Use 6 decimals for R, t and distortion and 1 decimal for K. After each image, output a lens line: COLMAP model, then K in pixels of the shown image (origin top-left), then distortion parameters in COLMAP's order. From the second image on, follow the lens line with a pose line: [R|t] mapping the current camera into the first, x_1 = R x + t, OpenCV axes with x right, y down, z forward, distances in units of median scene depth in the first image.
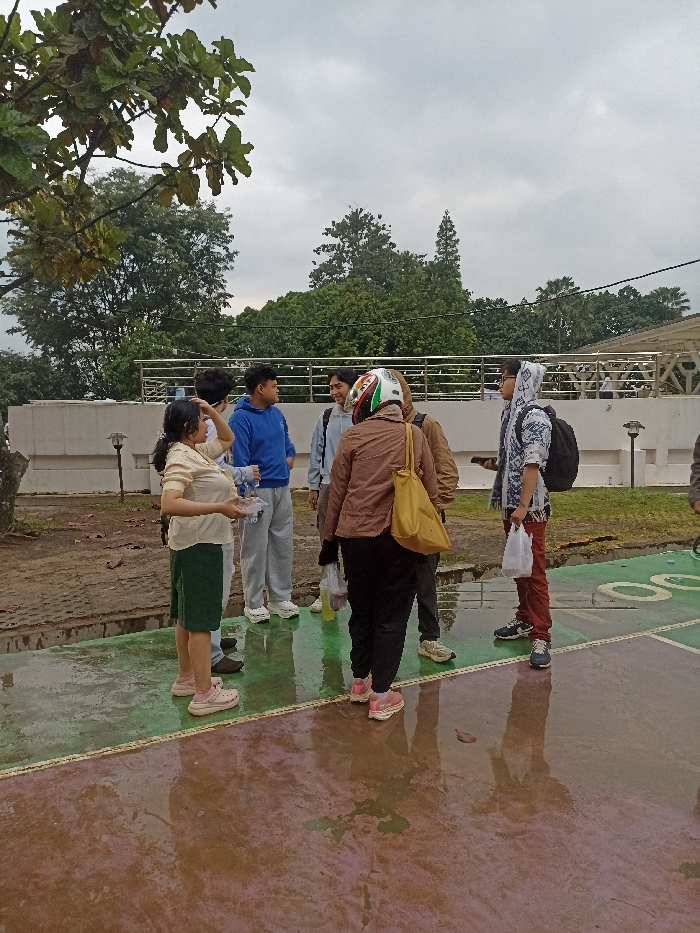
lens RADIAL K [[696.1, 0, 349.9], [0, 696.1, 467.7], [0, 0, 1]] dist [0.014749, -0.007413]
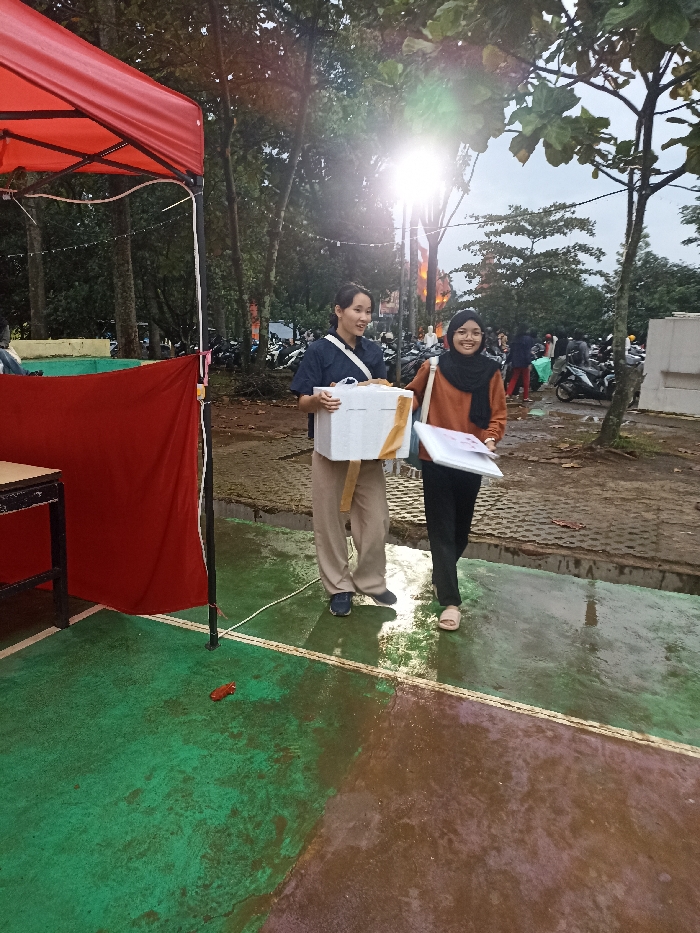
lens RADIAL K [[696.1, 0, 351.1], [0, 696.1, 459.9], [0, 0, 1]] dist [0.014749, -0.007413]
pose [[0.633058, 0.185033, -0.751665, 0.023878], [-0.103722, 0.982532, 0.154509, -0.004247], [0.767124, -0.019849, 0.641192, 0.153412]]
